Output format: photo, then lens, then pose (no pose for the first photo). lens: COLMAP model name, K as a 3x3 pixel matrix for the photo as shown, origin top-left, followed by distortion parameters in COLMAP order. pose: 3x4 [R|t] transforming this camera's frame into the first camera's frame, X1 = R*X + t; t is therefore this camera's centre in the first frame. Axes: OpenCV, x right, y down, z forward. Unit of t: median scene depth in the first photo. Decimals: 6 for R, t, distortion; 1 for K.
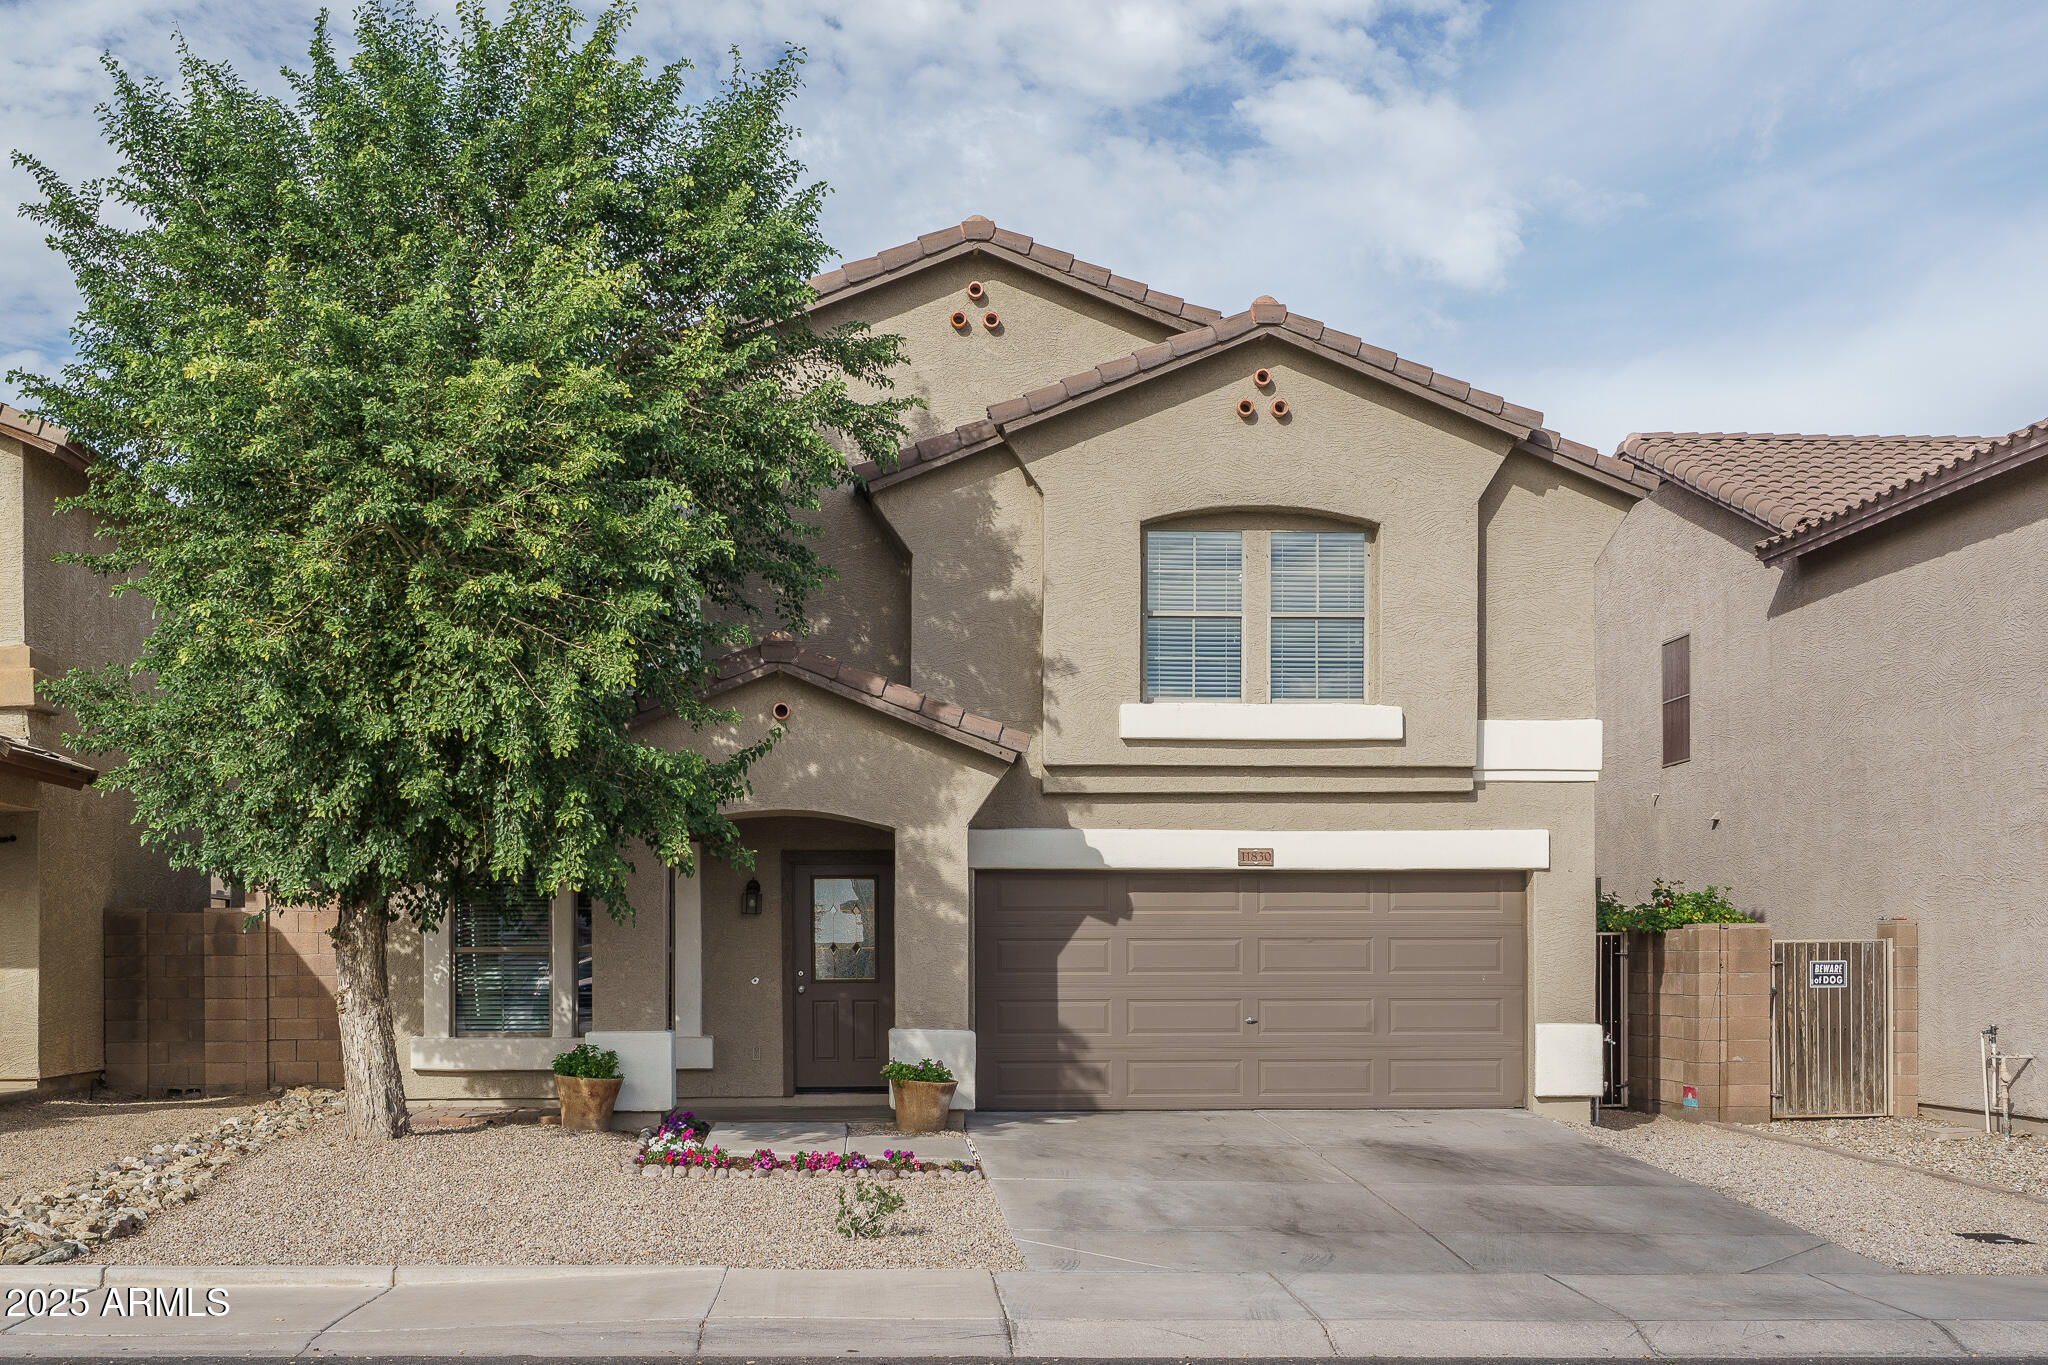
lens RADIAL K [[2175.1, 0, 1024.0], [0, 2175.1, 682.5], [0, 0, 1]] dist [-0.001888, 0.013400]
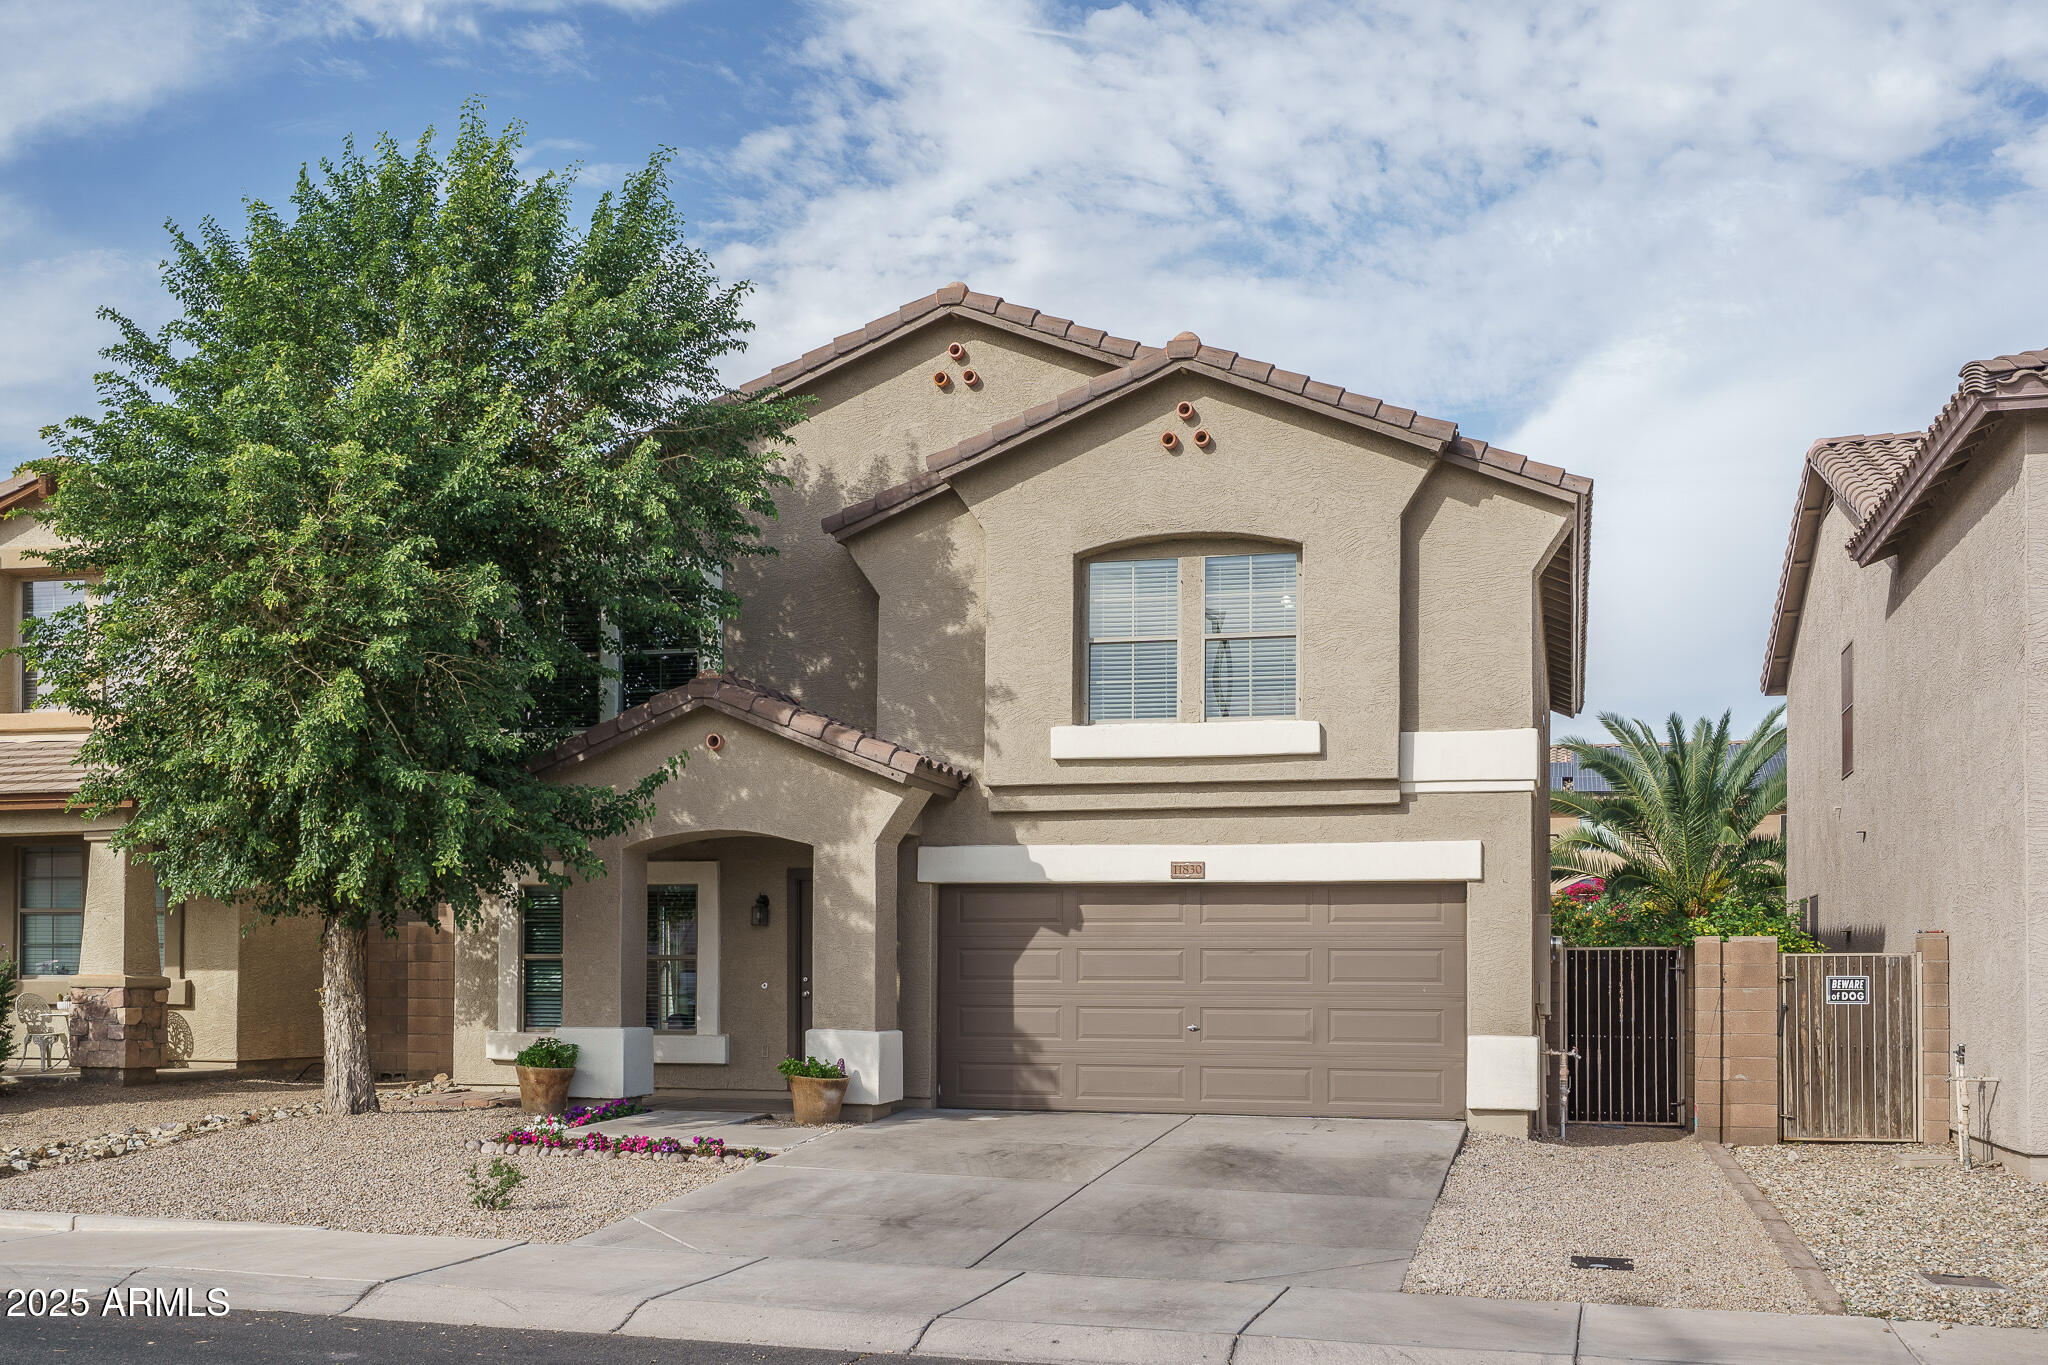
lens RADIAL K [[1973.4, 0, 1024.2], [0, 1973.4, 702.4], [0, 0, 1]] dist [0.004173, 0.002496]
pose [[0.953596, -0.033842, -0.299181, 0.315116], [0.029717, 0.999390, -0.018329, 0.015008], [0.299619, 0.008588, 0.954020, 0.075464]]
